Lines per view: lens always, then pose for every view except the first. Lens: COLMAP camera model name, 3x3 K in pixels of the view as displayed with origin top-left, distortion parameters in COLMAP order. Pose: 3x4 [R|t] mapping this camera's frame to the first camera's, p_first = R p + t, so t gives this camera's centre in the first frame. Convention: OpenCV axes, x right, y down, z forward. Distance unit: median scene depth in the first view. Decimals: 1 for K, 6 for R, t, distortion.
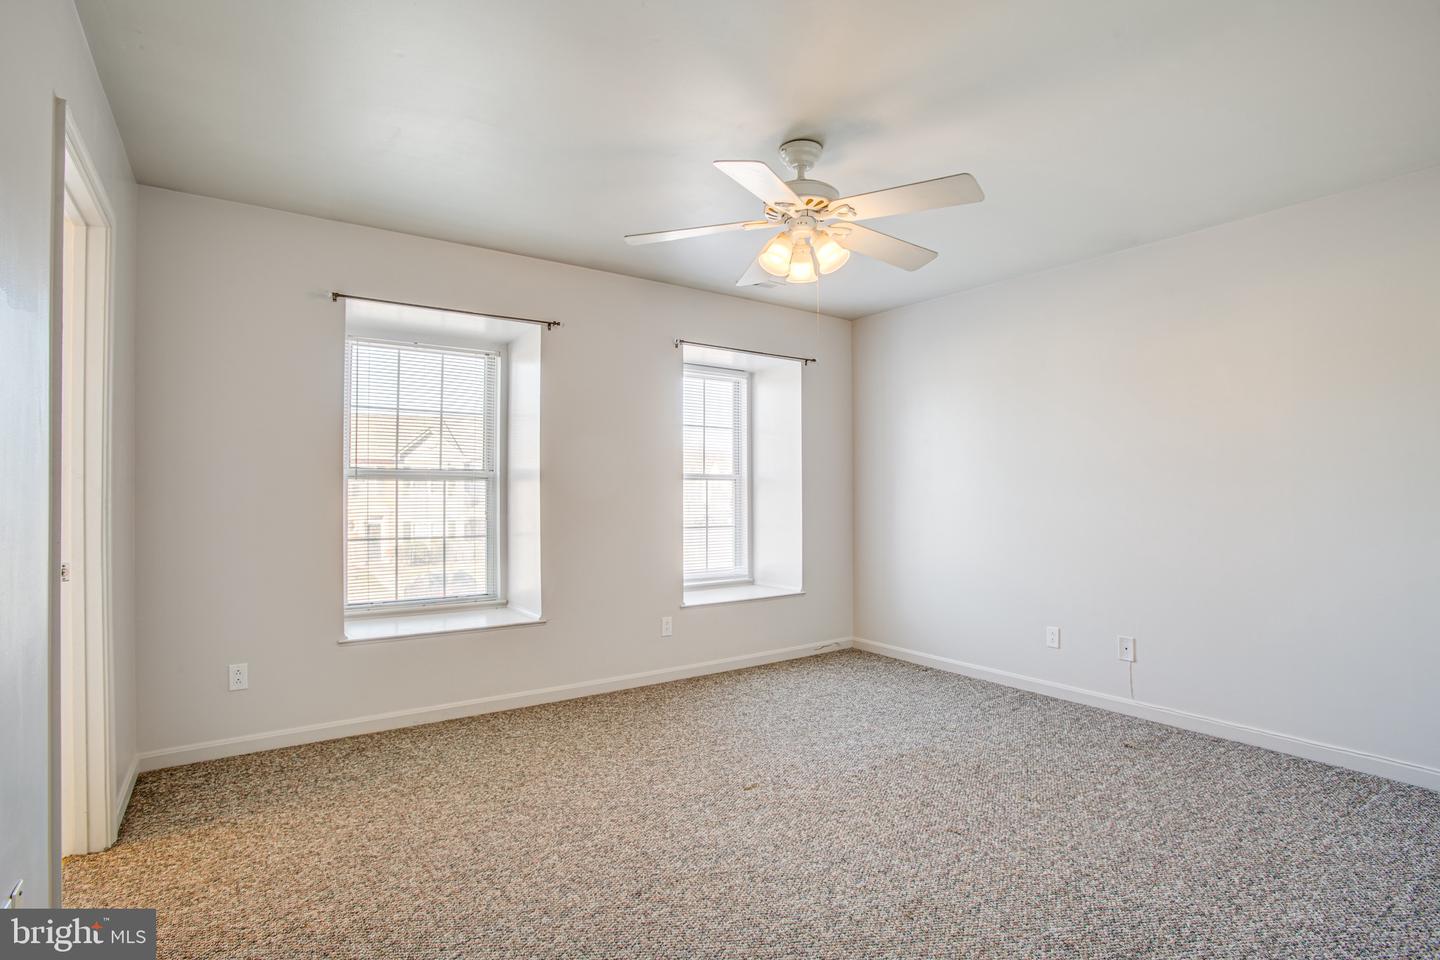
lens RADIAL K [[666.5, 0, 721.9], [0, 666.5, 488.1], [0, 0, 1]] dist [-0.081731, 0.025038]
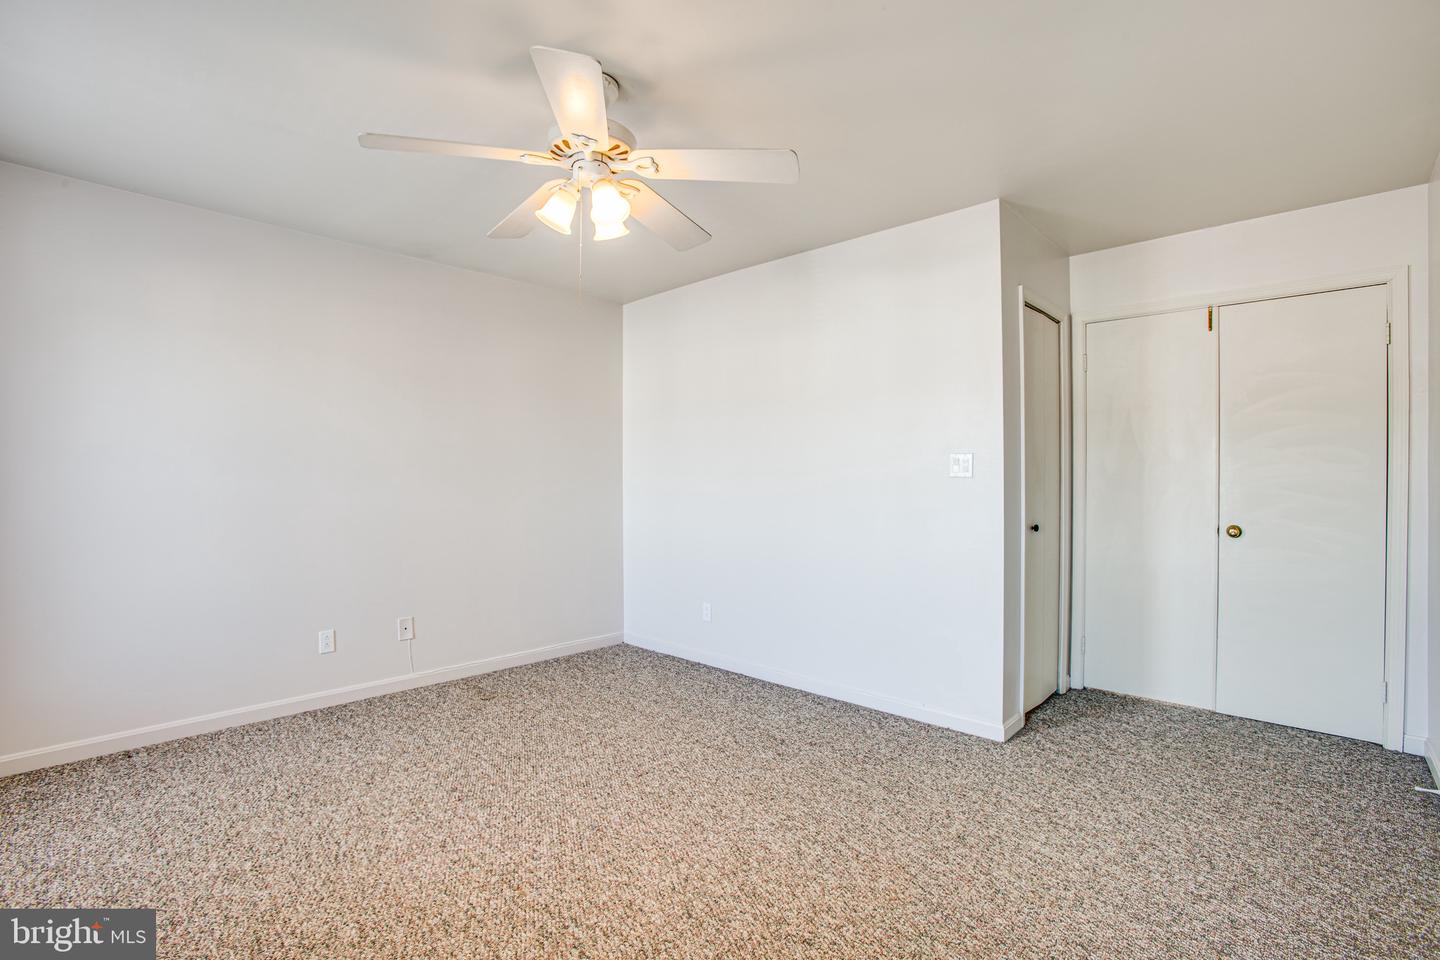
lens RADIAL K [[666.5, 0, 721.9], [0, 666.5, 488.1], [0, 0, 1]] dist [-0.081731, 0.025038]
pose [[-0.196050, -0.016197, 0.980460, -0.499721], [-0.007346, 0.999860, 0.015048, -0.002398], [-0.980566, -0.004253, -0.196141, 0.664286]]
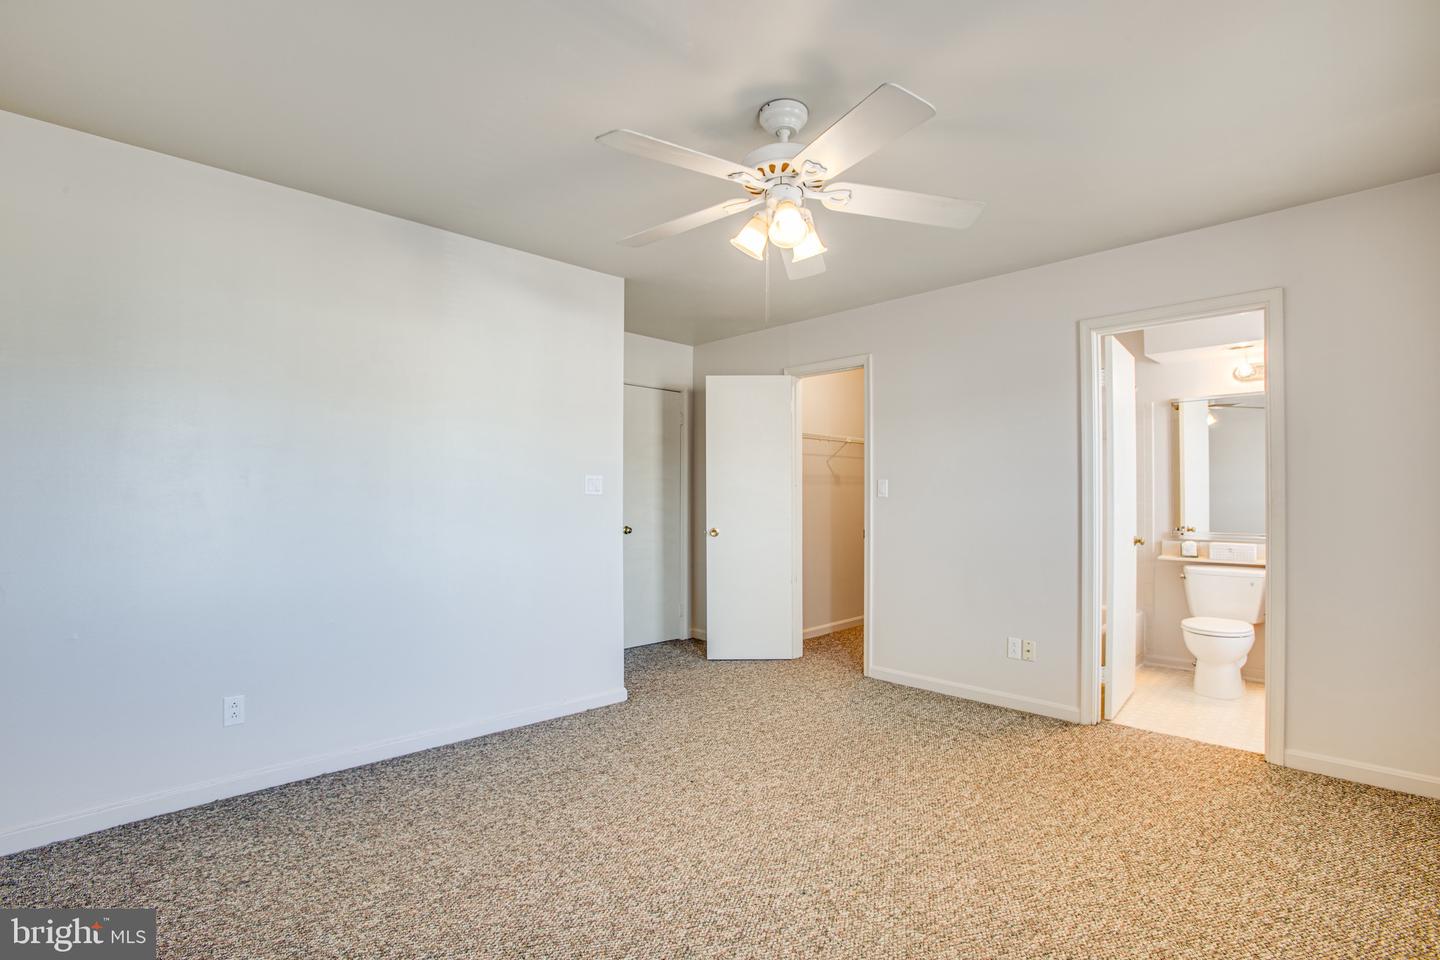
lens RADIAL K [[666.5, 0, 721.9], [0, 666.5, 488.1], [0, 0, 1]] dist [-0.081731, 0.025038]
pose [[-0.987944, -0.000545, -0.154810, 0.225222], [0.002363, 0.999824, -0.018602, 0.002890], [0.154793, -0.018744, -0.987769, 1.234111]]
